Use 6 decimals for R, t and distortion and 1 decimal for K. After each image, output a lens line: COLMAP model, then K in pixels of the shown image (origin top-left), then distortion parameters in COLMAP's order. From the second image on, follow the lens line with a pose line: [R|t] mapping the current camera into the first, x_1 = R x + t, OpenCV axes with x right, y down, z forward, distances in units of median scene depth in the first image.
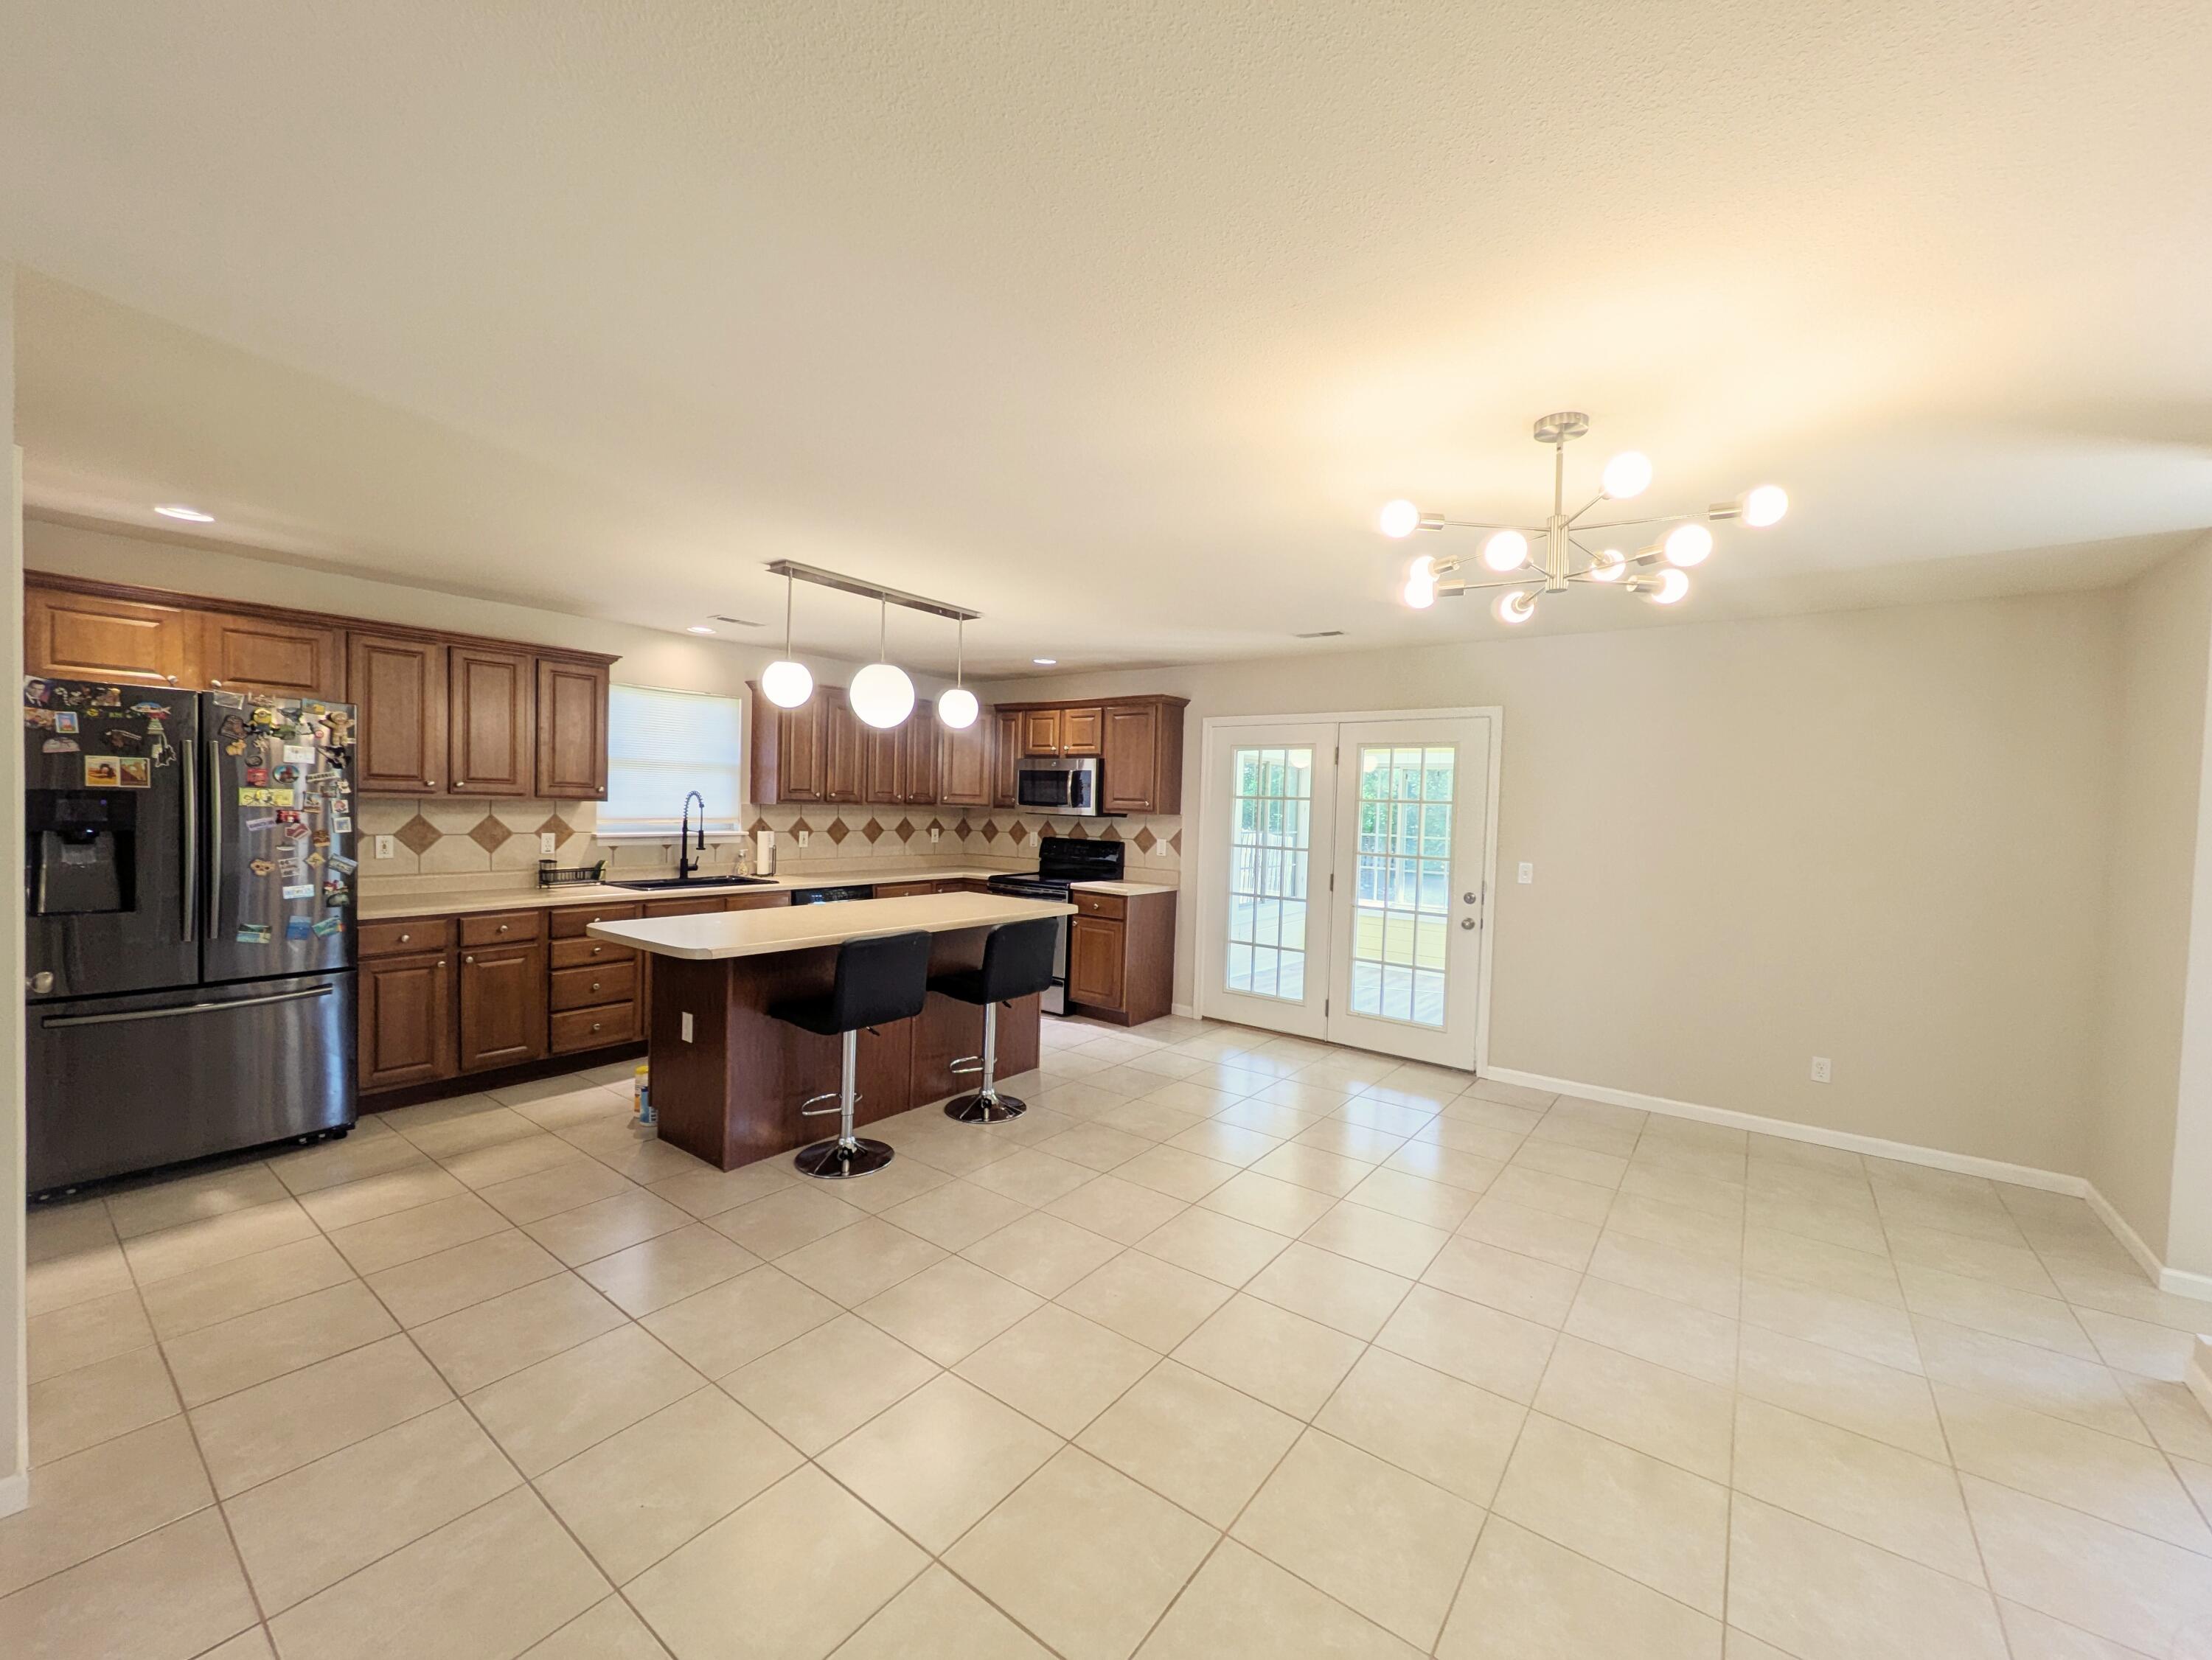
lens RADIAL K [[874.1, 0, 1102.2], [0, 874.1, 832.8], [0, 0, 1]] dist [-0.002382, 0.000017]
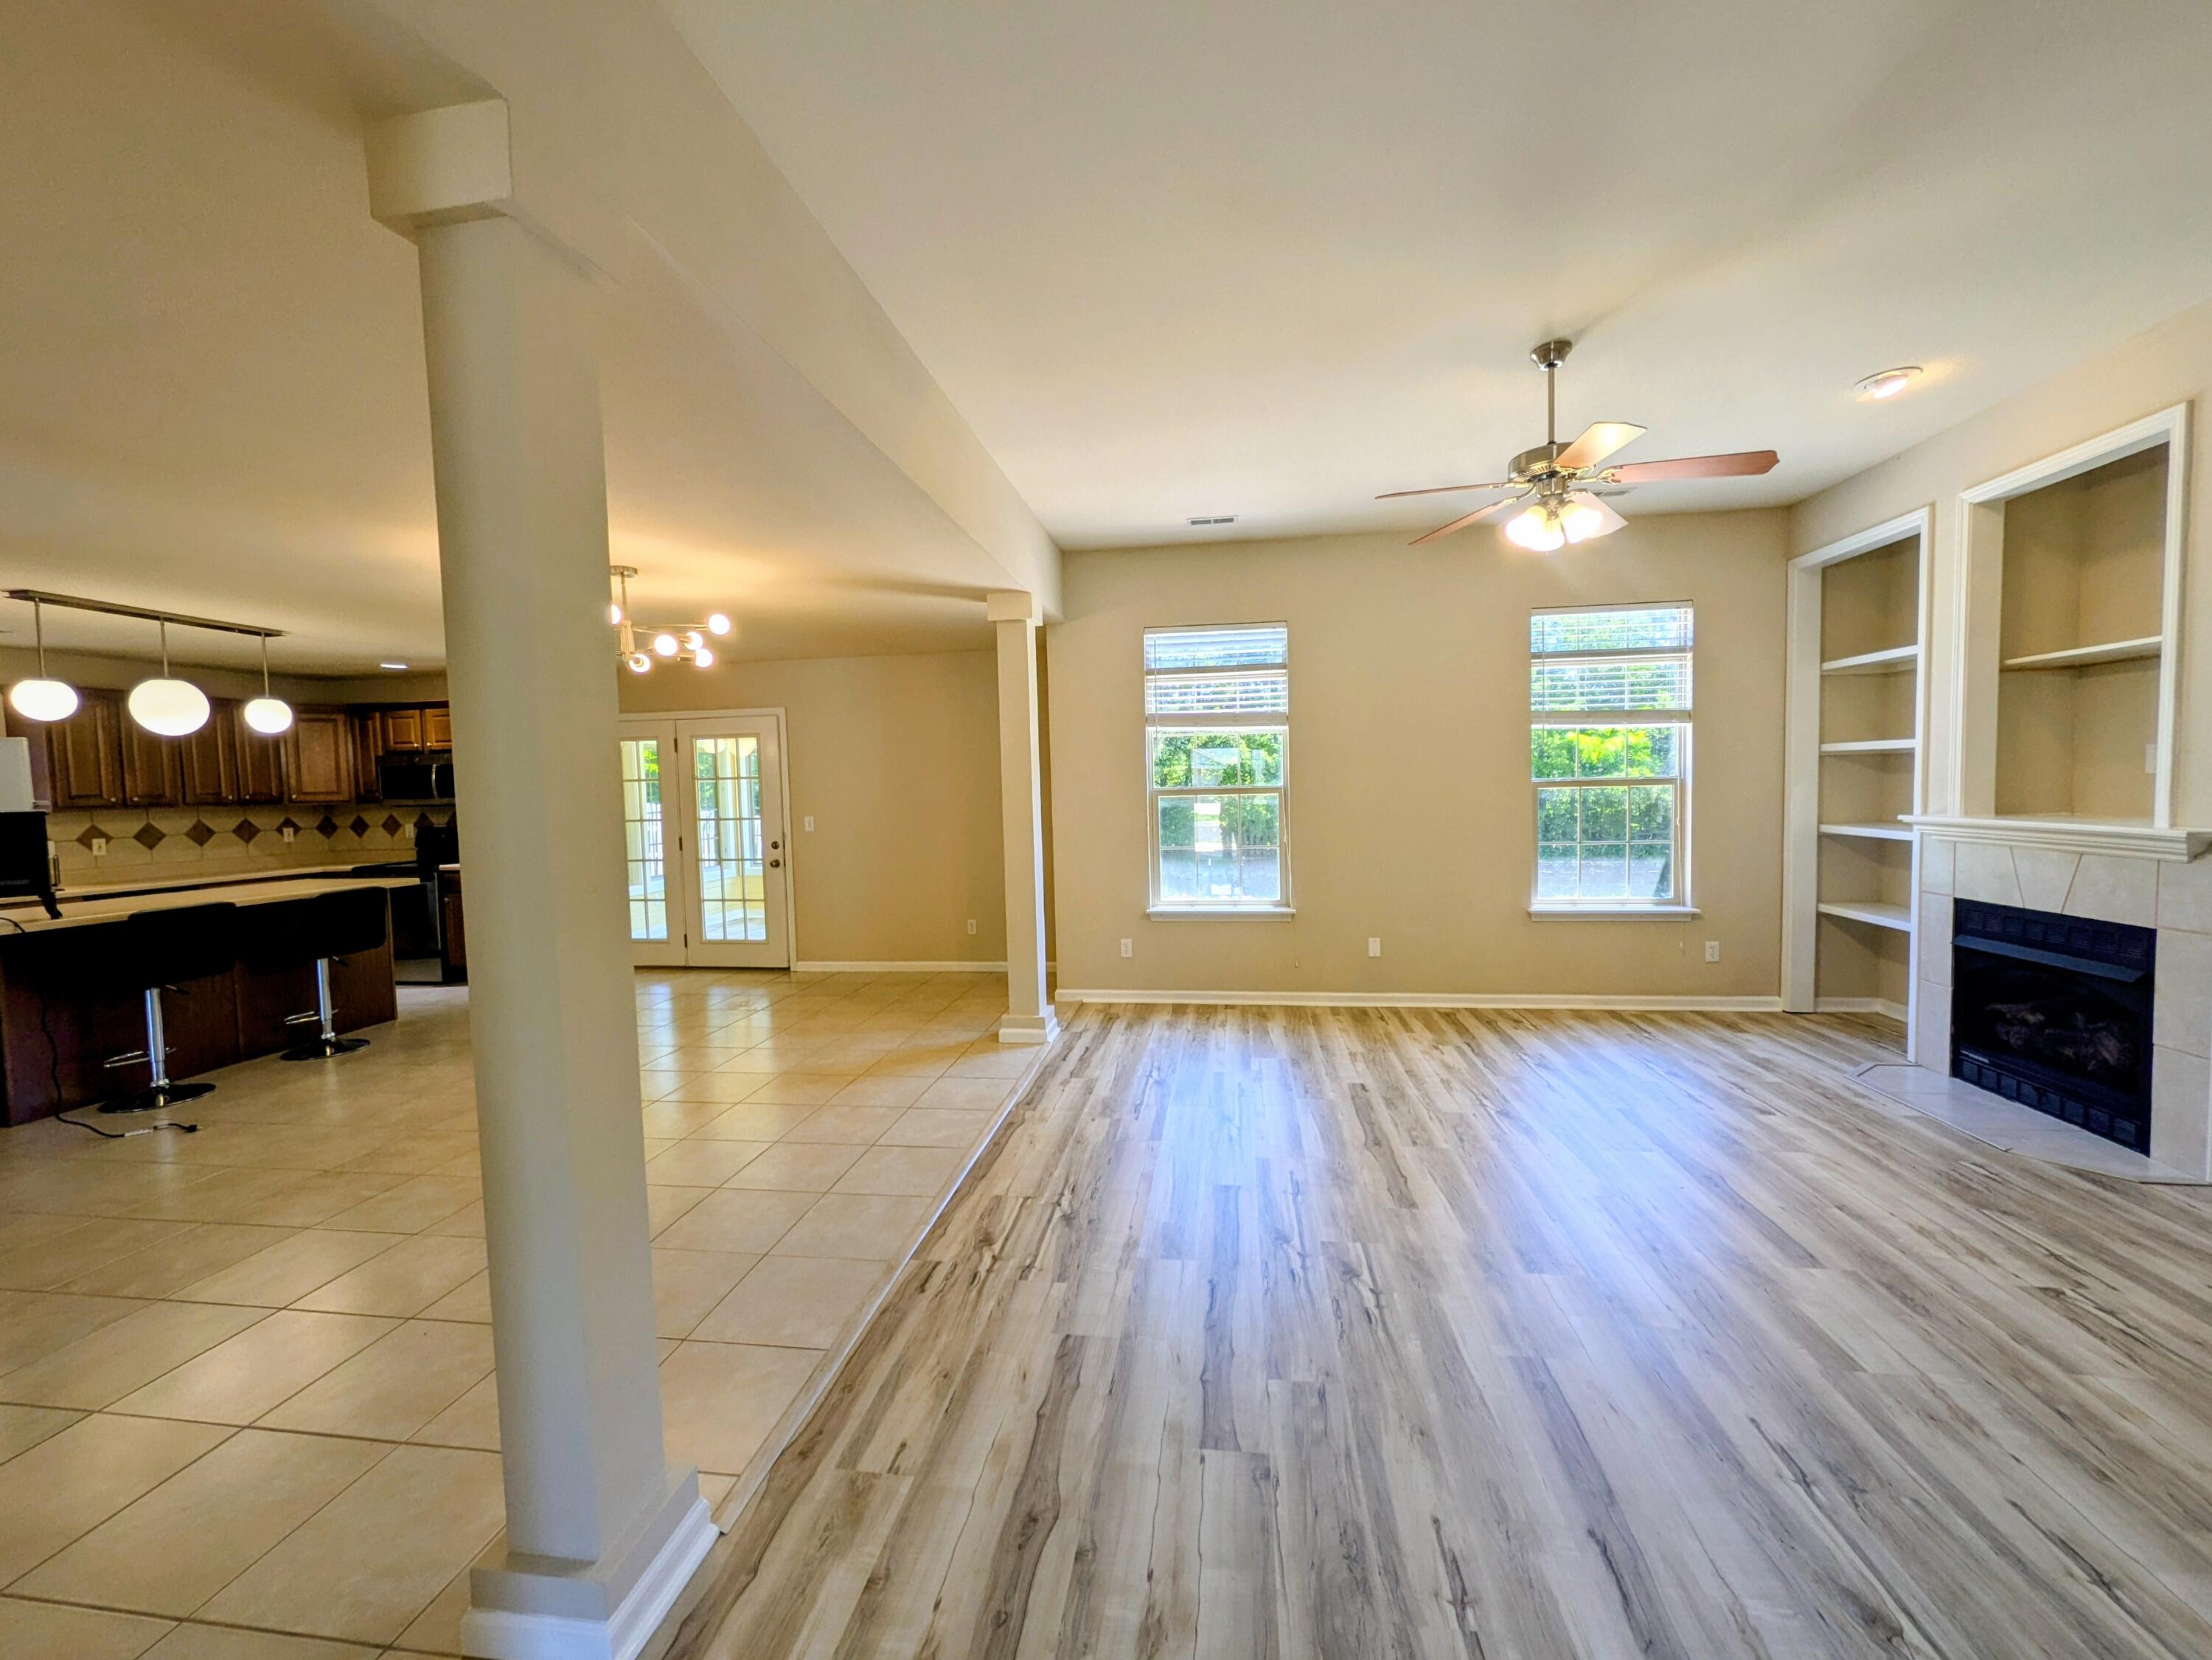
lens RADIAL K [[885.1, 0, 1103.3], [0, 885.1, 833.4], [0, 0, 1]] dist [-0.001240, 0.000519]
pose [[0.876254, -0.078012, 0.475492, 0.169499], [0.067996, 0.996952, 0.038261, 0.030691], [-0.477027, -0.001195, 0.878888, -0.395124]]
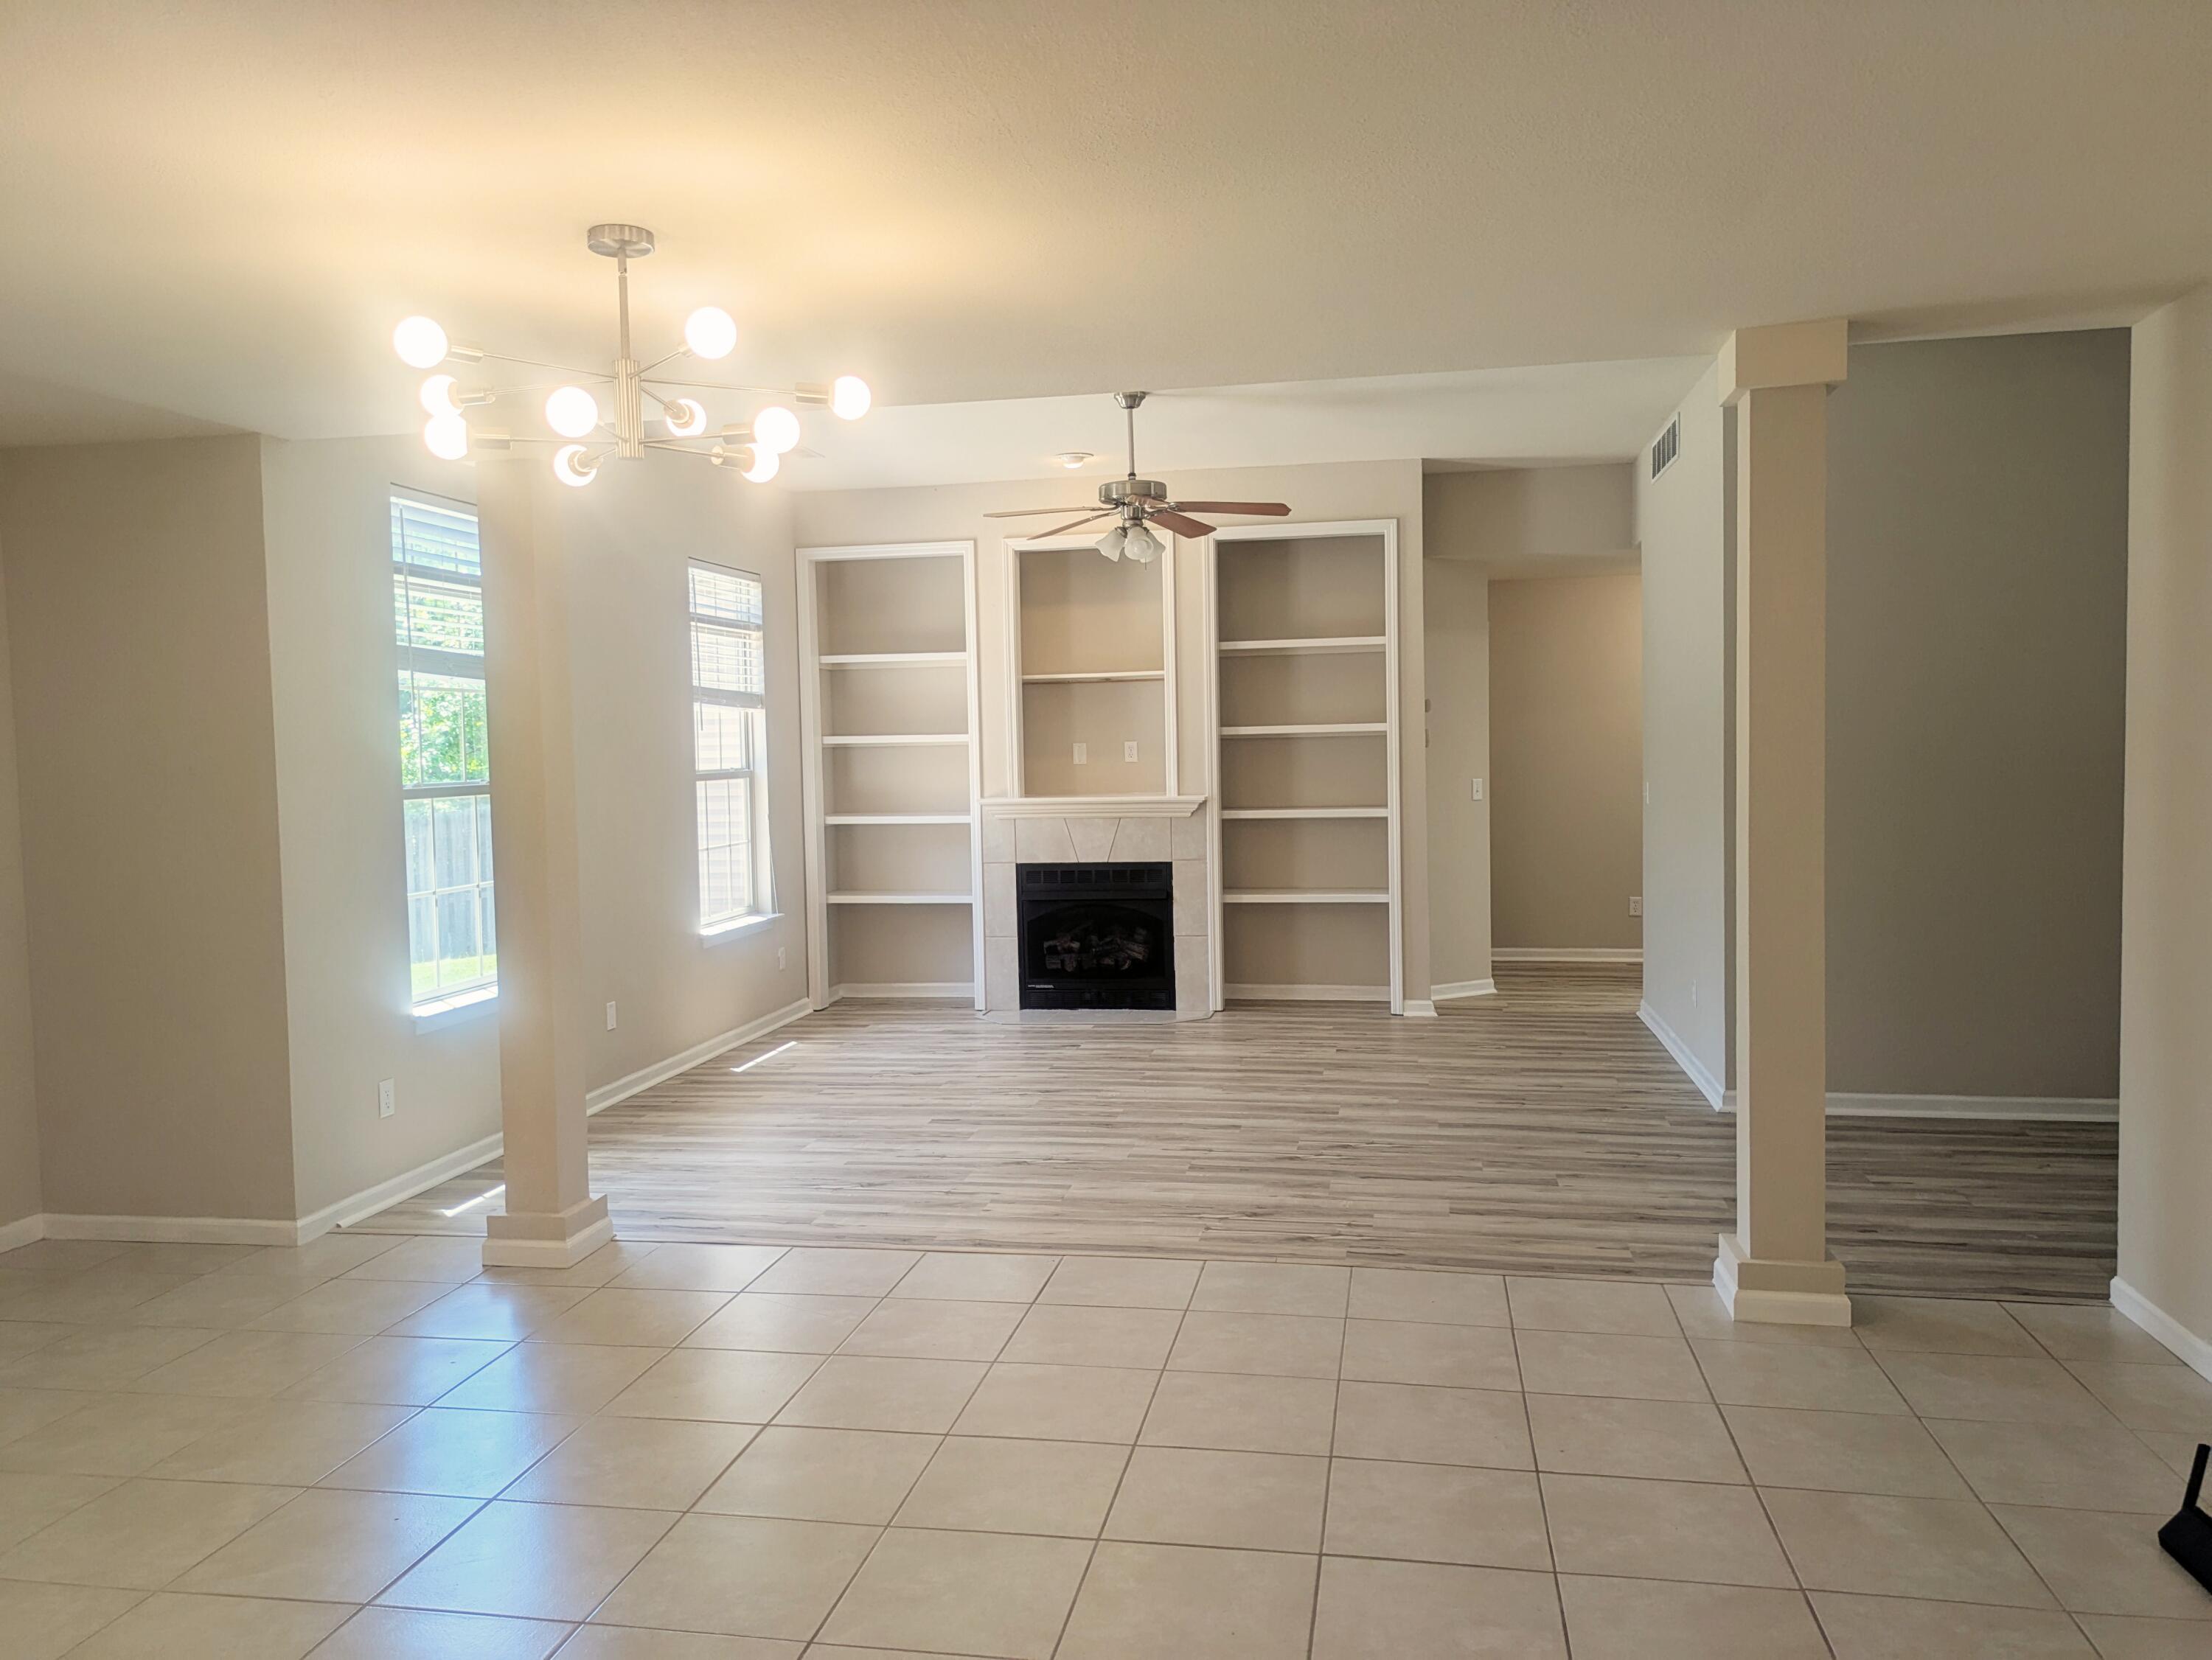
lens RADIAL K [[1634.5, 0, 1106.0], [0, 1634.5, 830.0], [0, 0, 1]] dist [0.030378, -0.006085]
pose [[-0.441304, -0.069561, 0.894658, -0.334032], [0.041249, 0.994365, 0.097661, -0.026412], [-0.896409, 0.080002, -0.435947, 0.440379]]
